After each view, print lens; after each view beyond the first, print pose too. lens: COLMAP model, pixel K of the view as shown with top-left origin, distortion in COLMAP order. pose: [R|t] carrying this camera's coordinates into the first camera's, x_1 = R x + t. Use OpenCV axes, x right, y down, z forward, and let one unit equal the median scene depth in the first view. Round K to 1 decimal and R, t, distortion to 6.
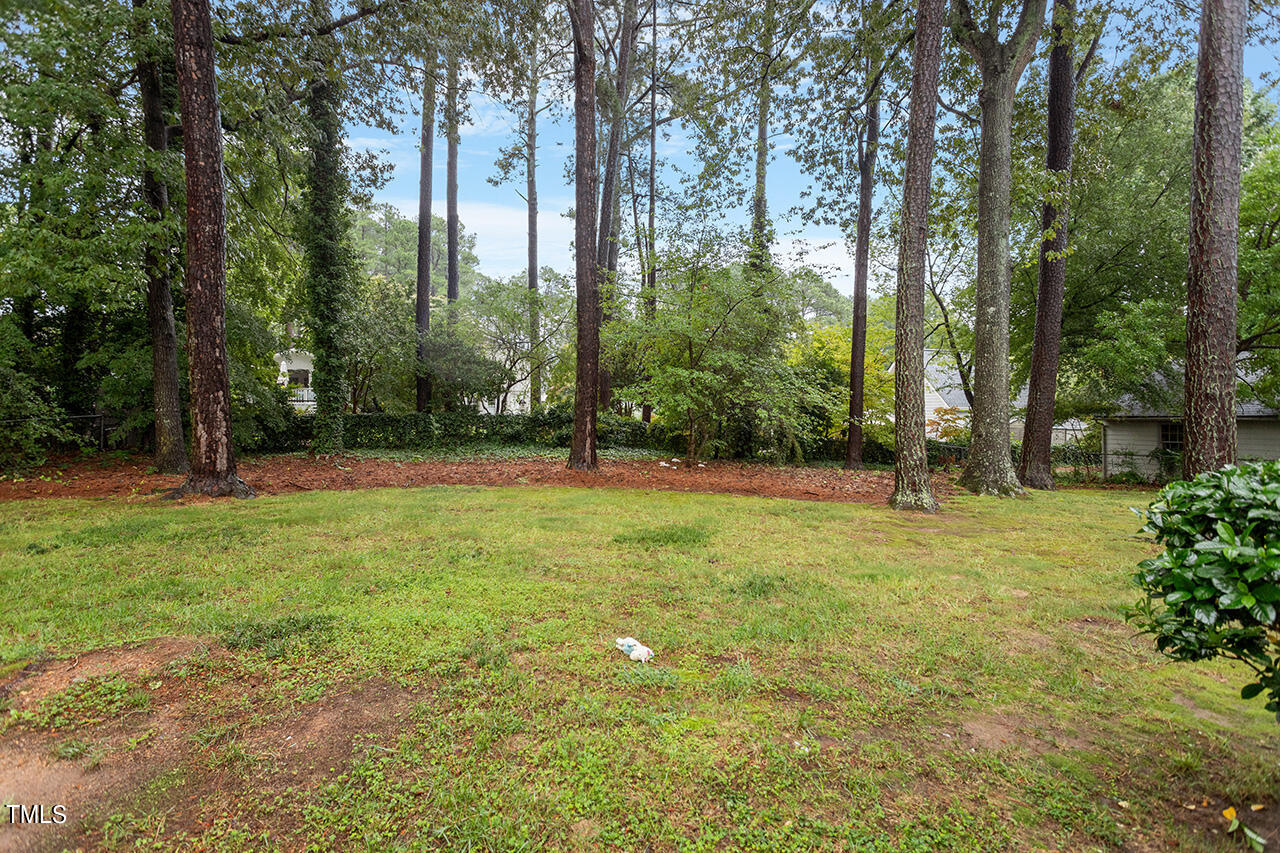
lens RADIAL K [[612.6, 0, 655.5], [0, 612.6, 419.6], [0, 0, 1]] dist [0.000279, 0.000938]
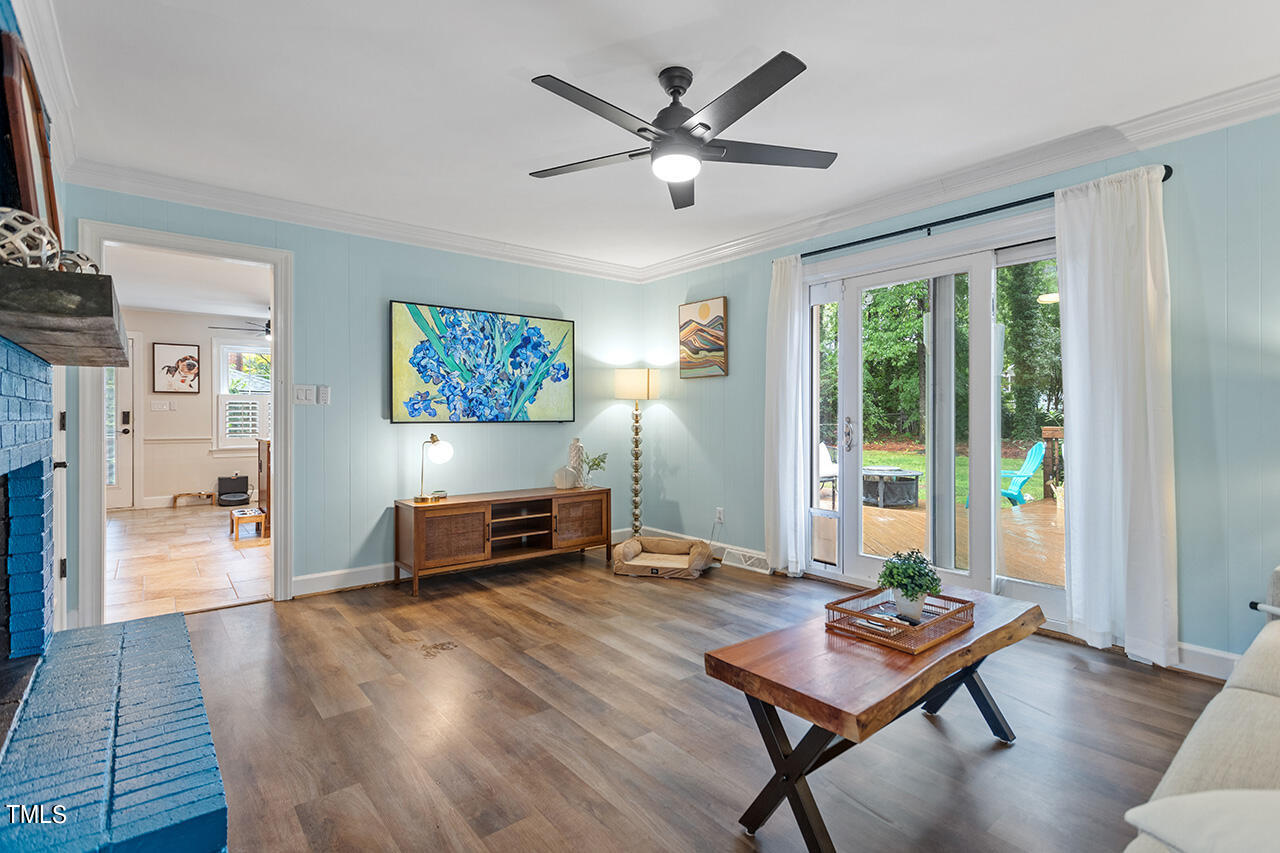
lens RADIAL K [[612.6, 0, 655.5], [0, 612.6, 419.6], [0, 0, 1]] dist [0.000279, 0.000938]
pose [[0.423233, 0.009494, -0.905971, 0.513107], [-0.004672, 0.999955, 0.008297, -0.000960], [0.906009, 0.000721, 0.423258, -0.502868]]
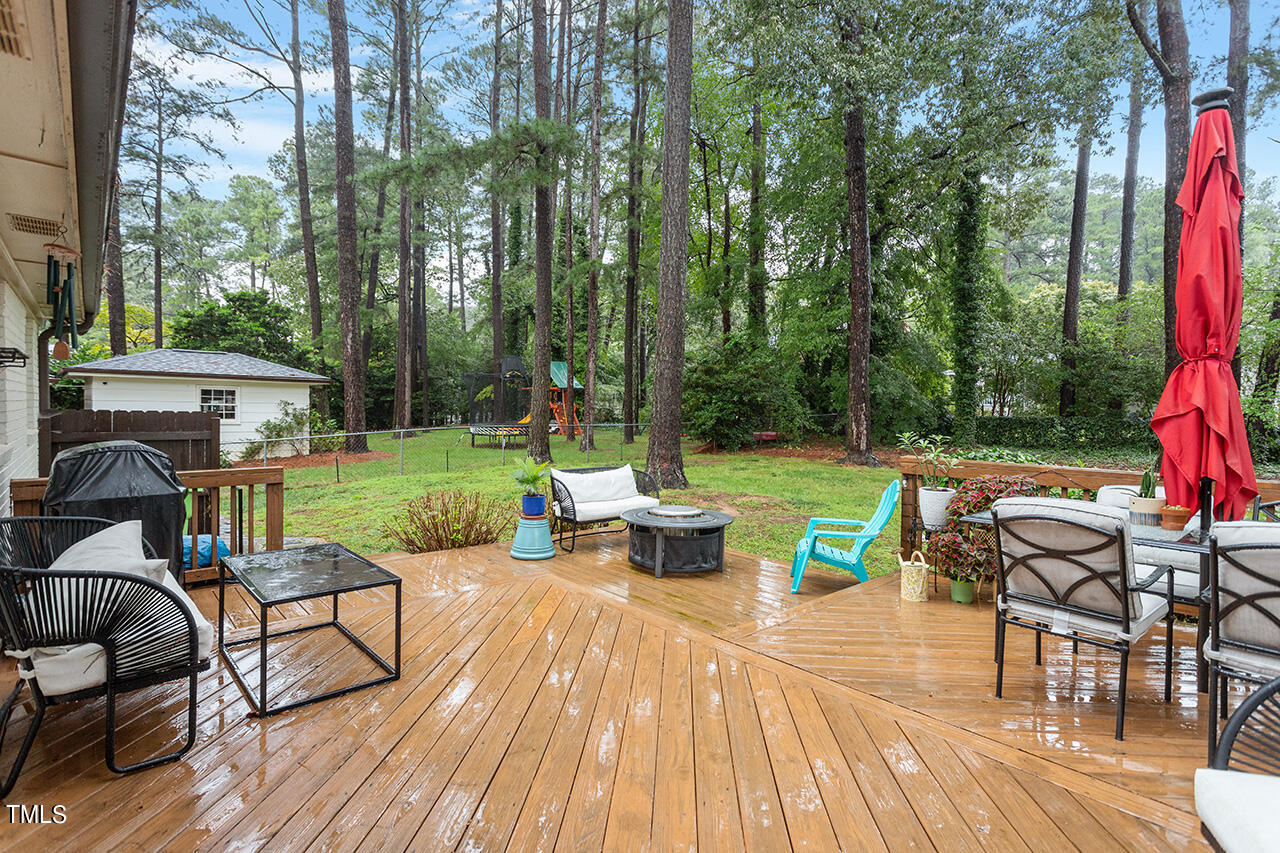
lens RADIAL K [[612.6, 0, 655.5], [0, 612.6, 419.6], [0, 0, 1]] dist [0.000279, 0.000938]
pose [[0.458061, 0.030363, -0.888402, 0.397977], [-0.024688, 0.999465, 0.021430, -0.017693], [0.888578, 0.012117, 0.458566, -0.216815]]
